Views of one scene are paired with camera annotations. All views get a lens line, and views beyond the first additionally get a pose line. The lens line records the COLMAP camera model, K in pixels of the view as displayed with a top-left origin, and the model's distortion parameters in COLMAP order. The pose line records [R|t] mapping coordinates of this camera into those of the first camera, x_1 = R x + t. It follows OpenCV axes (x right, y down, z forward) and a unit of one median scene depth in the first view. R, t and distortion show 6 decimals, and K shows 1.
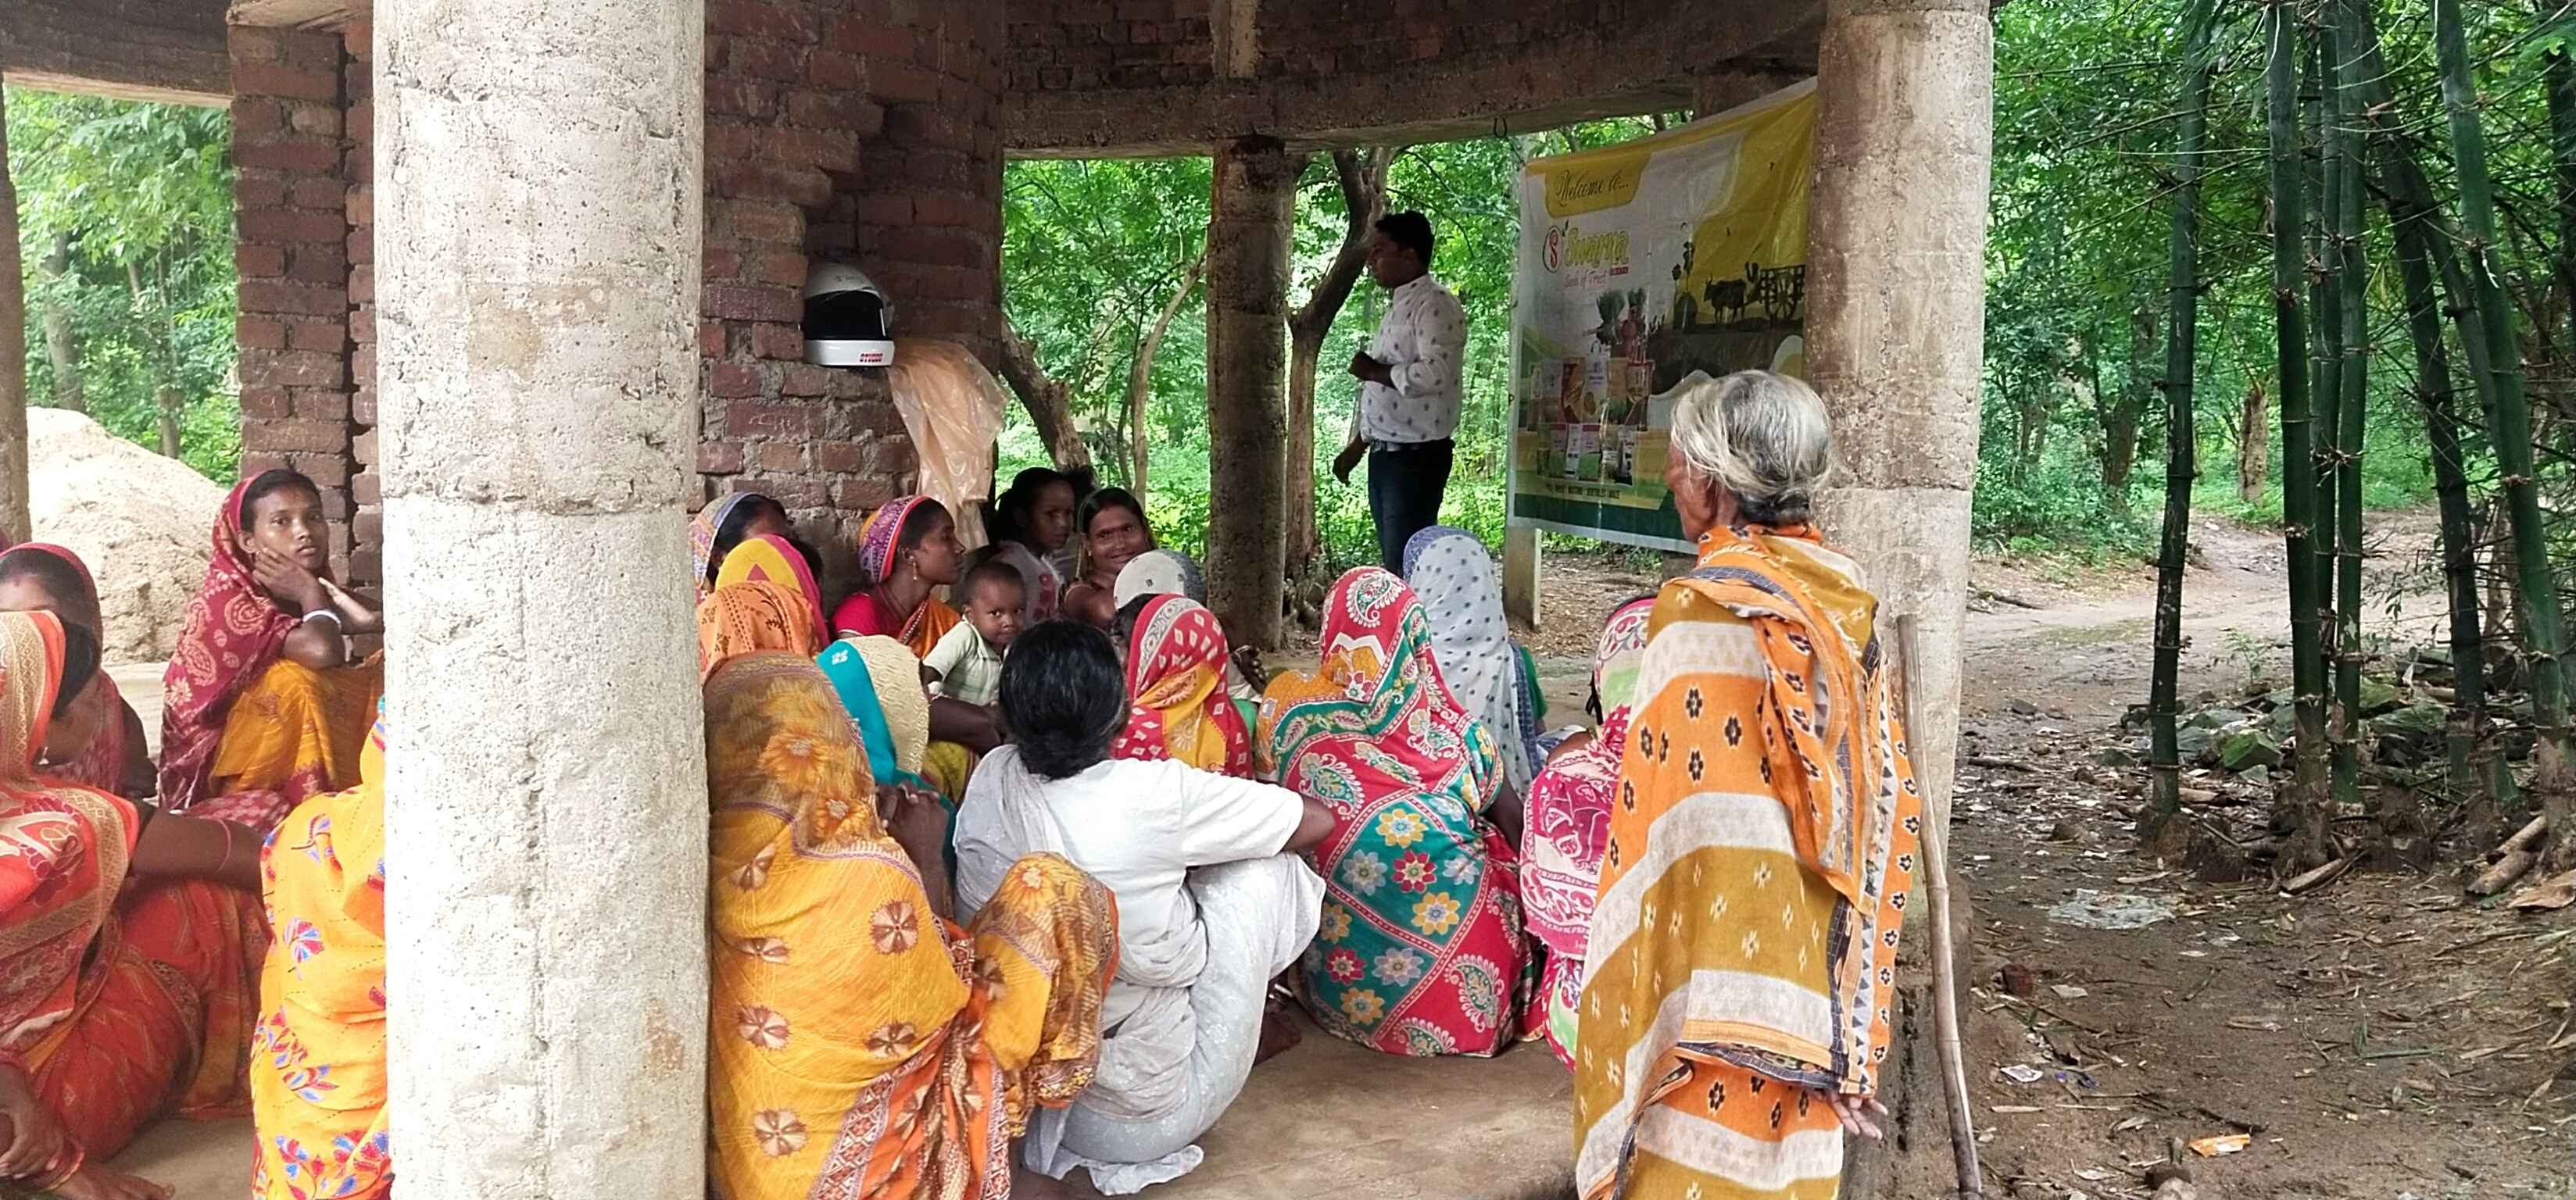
lens RADIAL K [[1967.5, 0, 1288.0], [0, 1967.5, 600.0], [0, 0, 1]] dist [0.136262, -0.146106]
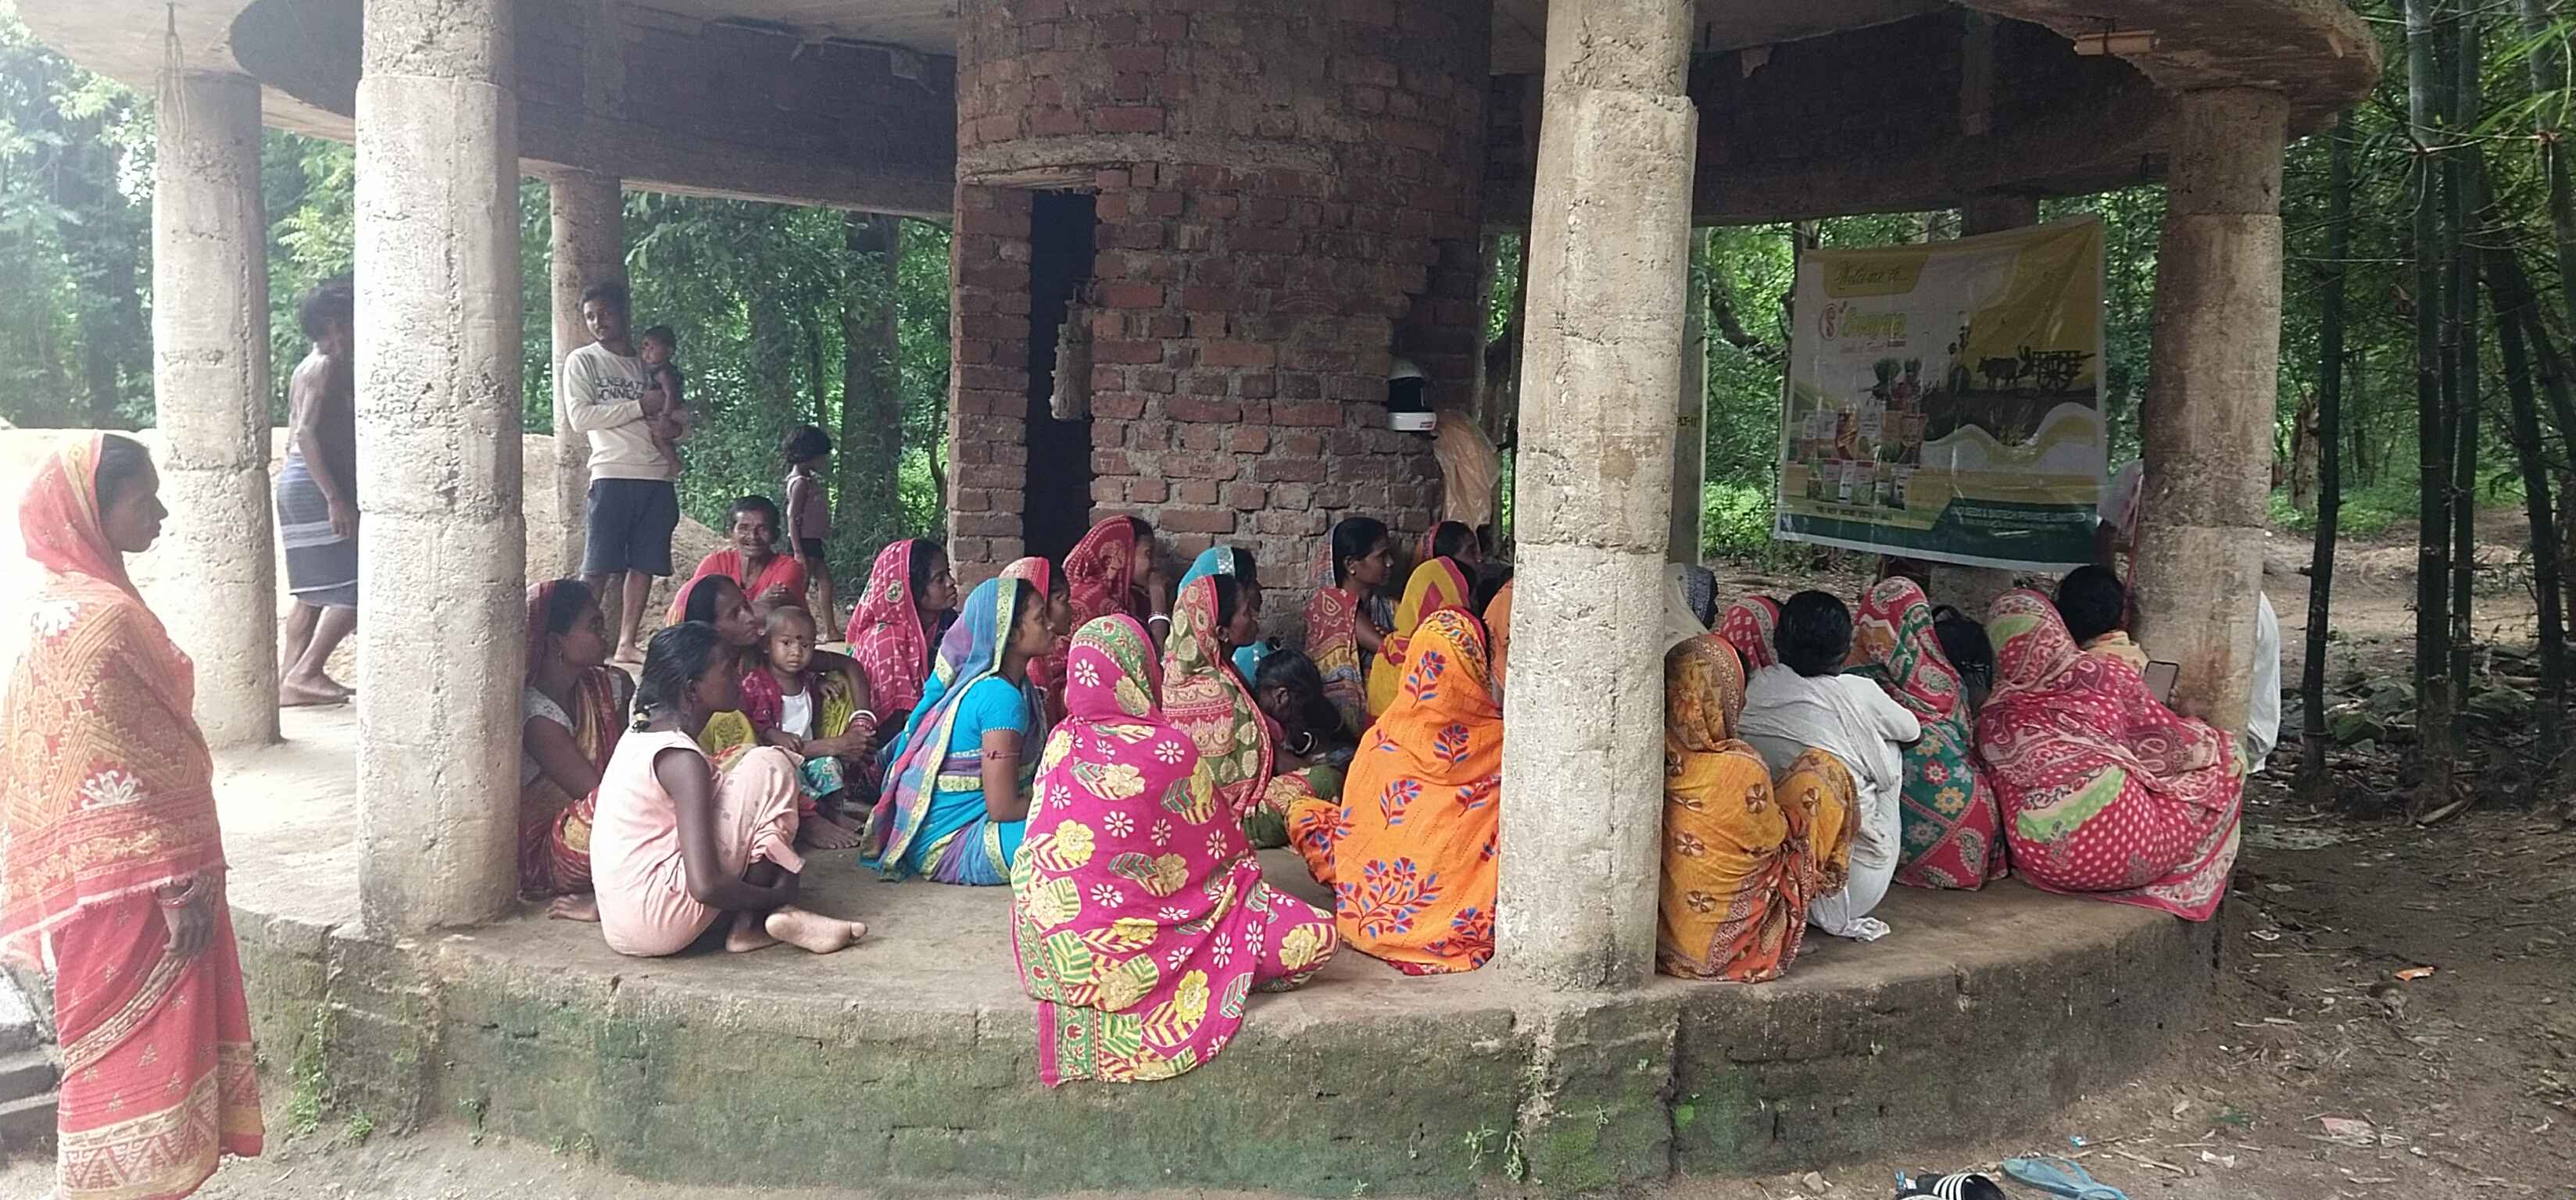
lens RADIAL K [[2039.4, 0, 1288.0], [0, 2039.4, 600.0], [0, 0, 1]] dist [0.158924, -0.172532]
pose [[0.999835, 0.005149, 0.017398, -0.337652], [-0.005163, 0.999986, 0.000723, 0.001280], [-0.017394, -0.000813, 0.999848, -0.450350]]
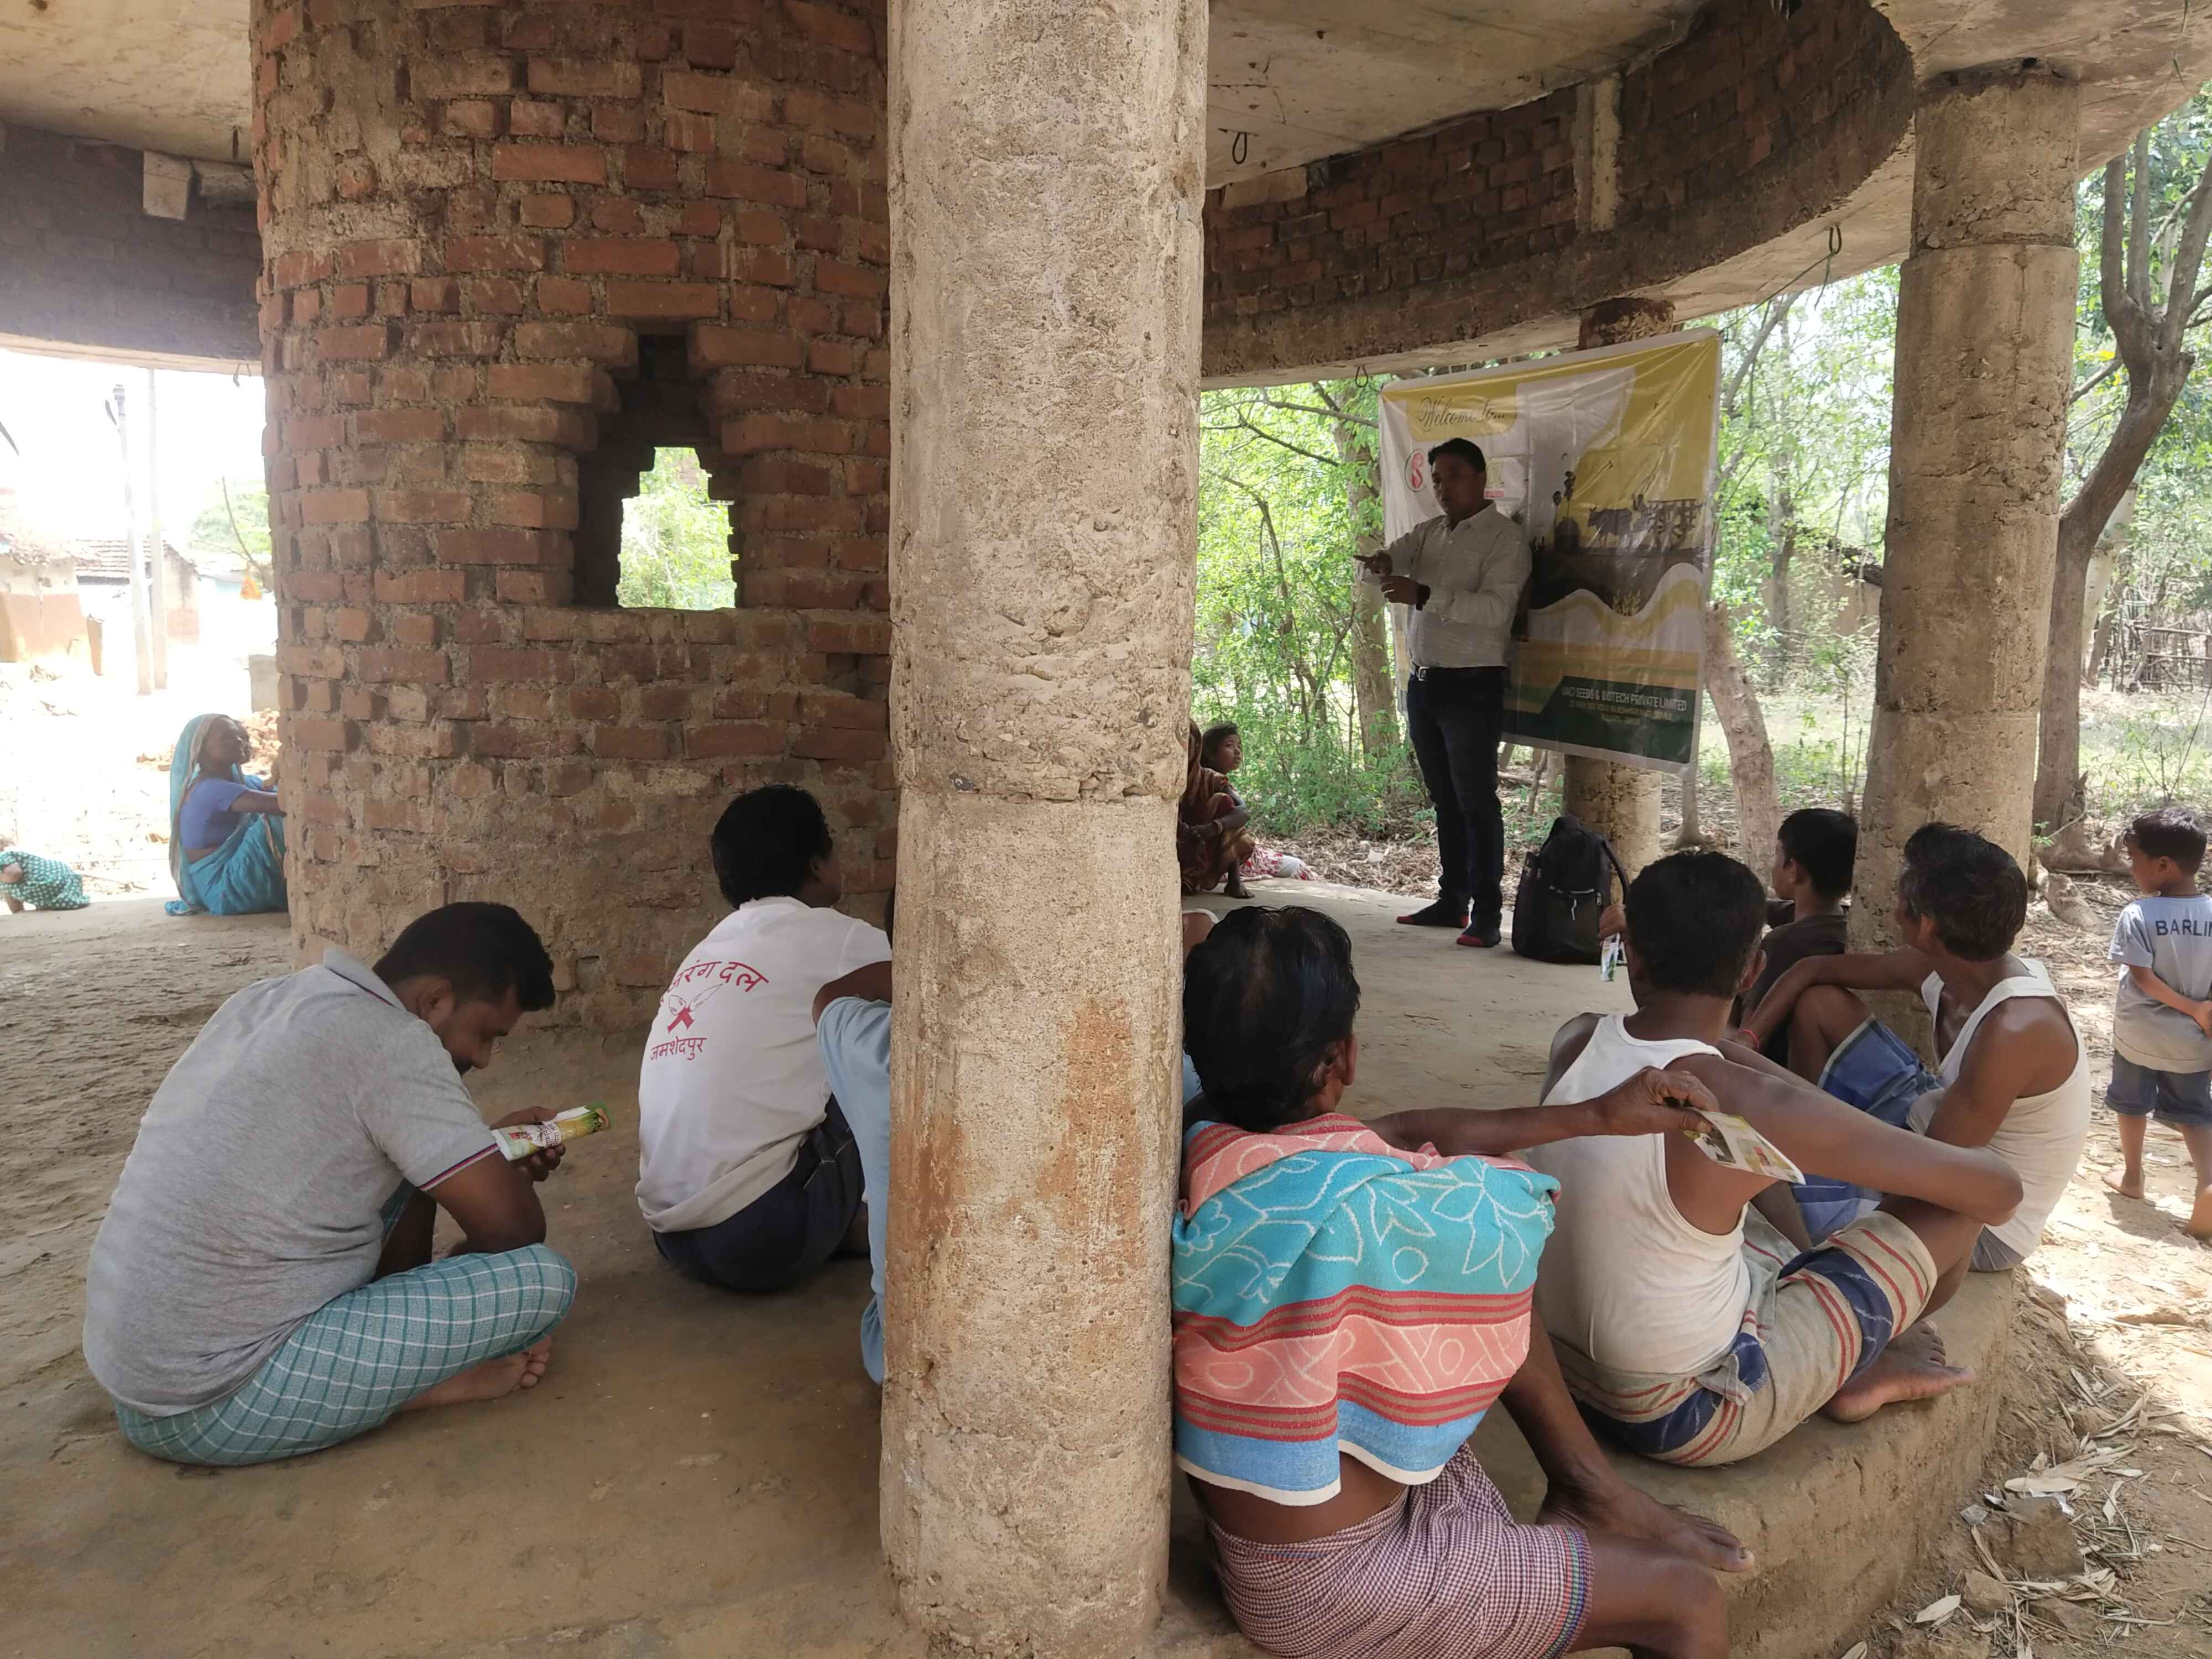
lens RADIAL K [[1753.8, 0, 1106.0], [0, 1753.8, 829.5], [0, 0, 1]] dist [0.060620, -0.002772]
pose [[0.754482, 0.055426, -0.653977, 0.526230], [-0.046511, 0.998438, 0.030960, -0.050126], [0.654671, 0.007058, 0.755881, 0.528807]]
